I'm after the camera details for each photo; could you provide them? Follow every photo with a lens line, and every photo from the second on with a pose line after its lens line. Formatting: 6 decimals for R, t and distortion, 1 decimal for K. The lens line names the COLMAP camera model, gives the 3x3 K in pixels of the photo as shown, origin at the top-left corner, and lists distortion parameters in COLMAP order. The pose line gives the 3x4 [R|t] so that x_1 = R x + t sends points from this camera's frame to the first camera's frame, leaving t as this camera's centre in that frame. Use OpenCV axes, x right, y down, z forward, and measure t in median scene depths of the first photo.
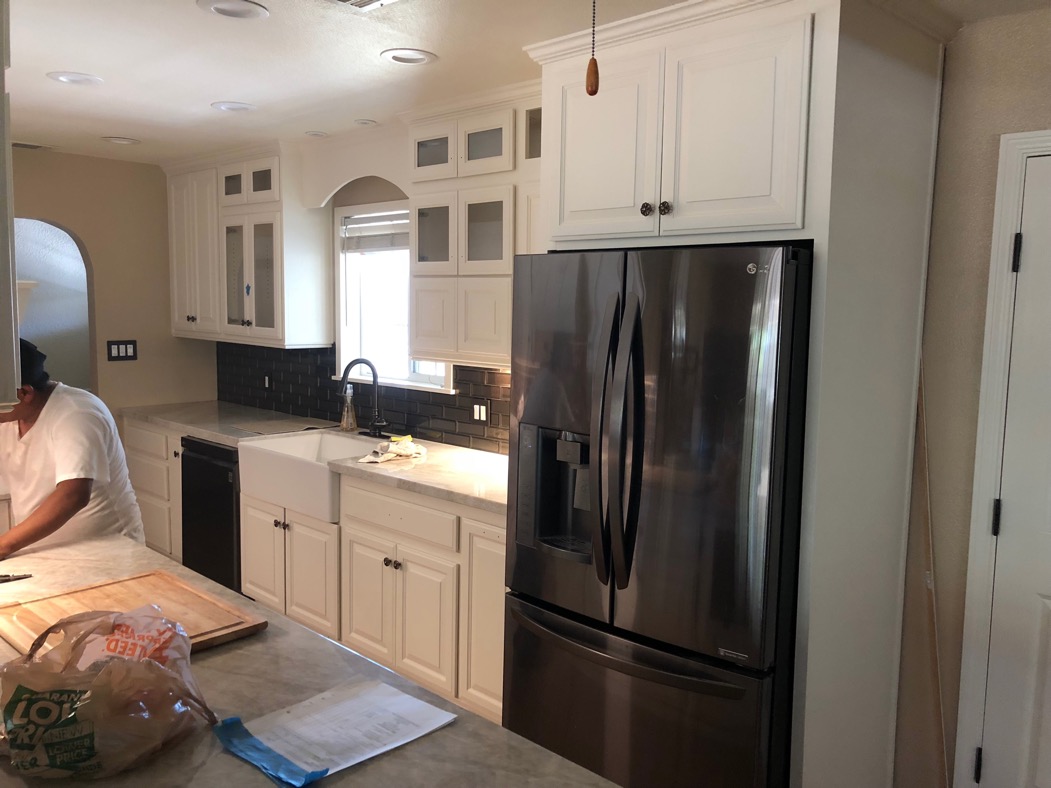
lens RADIAL K [[868.8, 0, 525.5], [0, 868.8, 394.0], [0, 0, 1]] dist [0.000939, -0.000307]
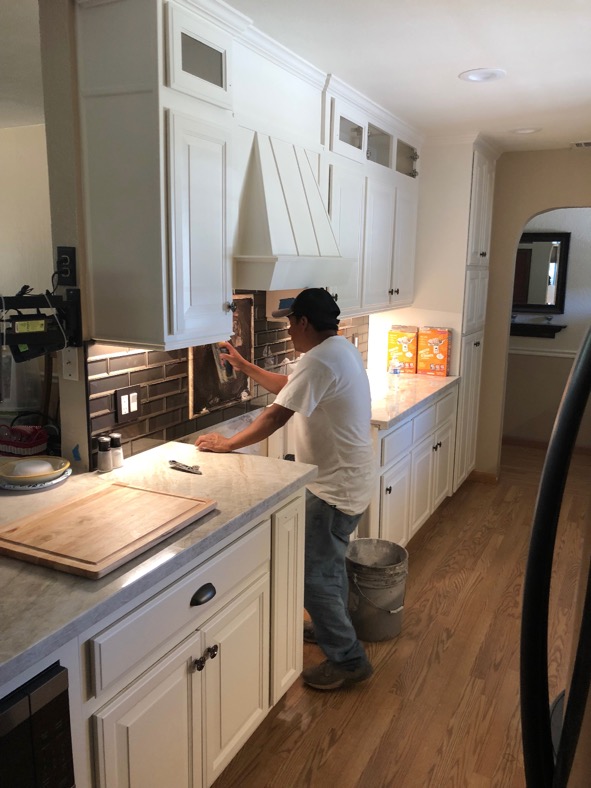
lens RADIAL K [[651.4, 0, 317.1], [0, 651.4, 387.8], [0, 0, 1]] dist [0.000939, -0.000307]
pose [[0.328920, 0.168780, -0.929153, 0.452786], [-0.114857, 0.983745, 0.138037, -0.092778], [0.937347, 0.061317, 0.342959, 0.883880]]
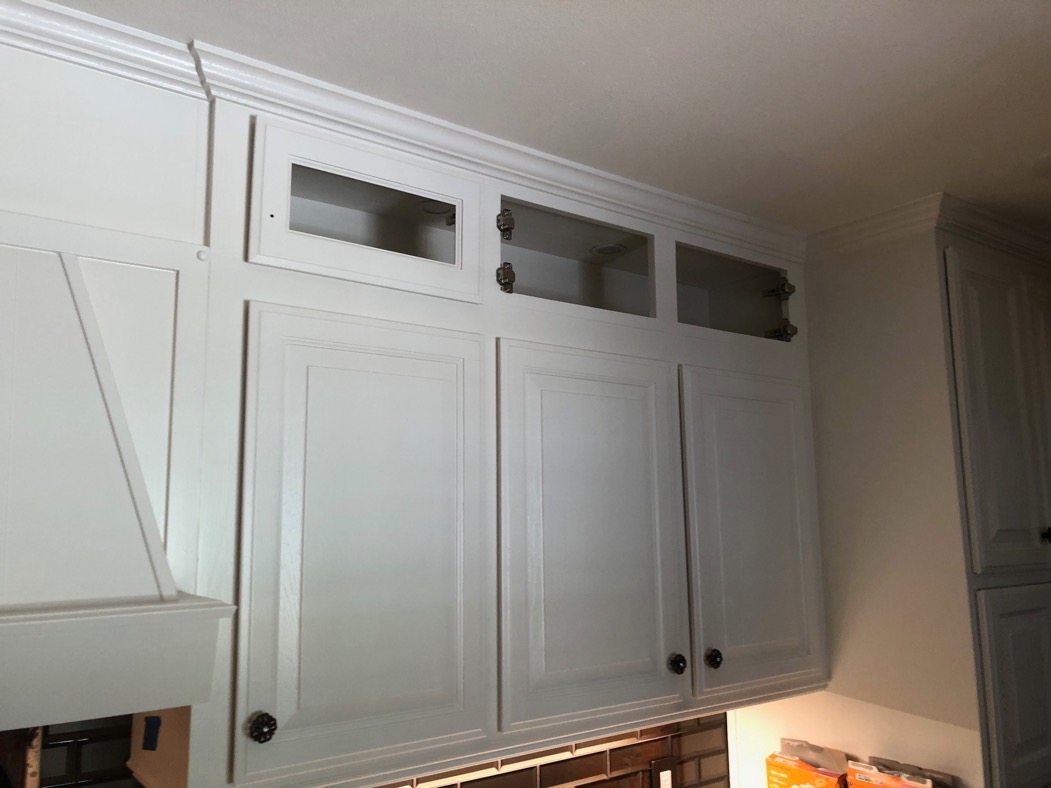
lens RADIAL K [[868.8, 0, 525.5], [0, 868.8, 394.0], [0, 0, 1]] dist [0.000939, -0.000307]
pose [[-0.138505, -0.149643, -0.978991, 0.254434], [-0.106553, 0.985032, -0.135491, -0.130863], [0.984613, 0.085548, -0.152377, 1.068175]]
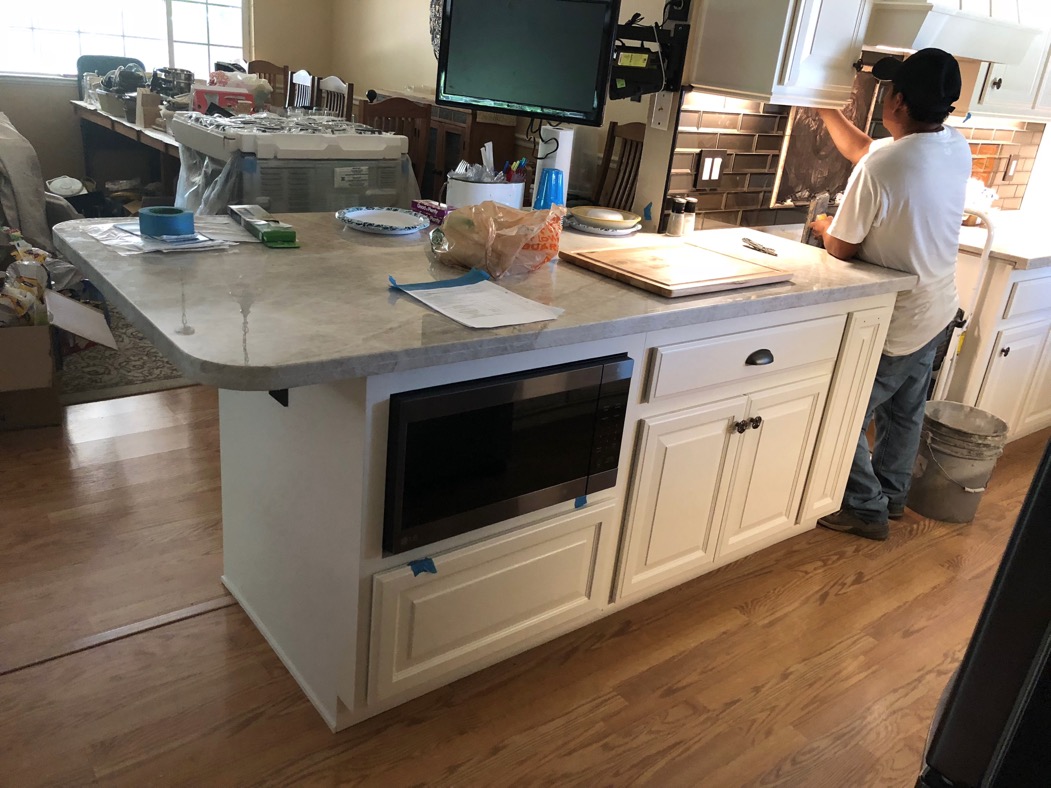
lens RADIAL K [[868.8, 0, 525.5], [0, 868.8, 394.0], [0, 0, 1]] dist [0.000939, -0.000307]
pose [[-0.122019, 0.345222, -0.930555, 0.725077], [-0.207609, 0.907944, 0.364056, 0.017877], [0.970572, 0.237613, -0.039115, 0.820332]]
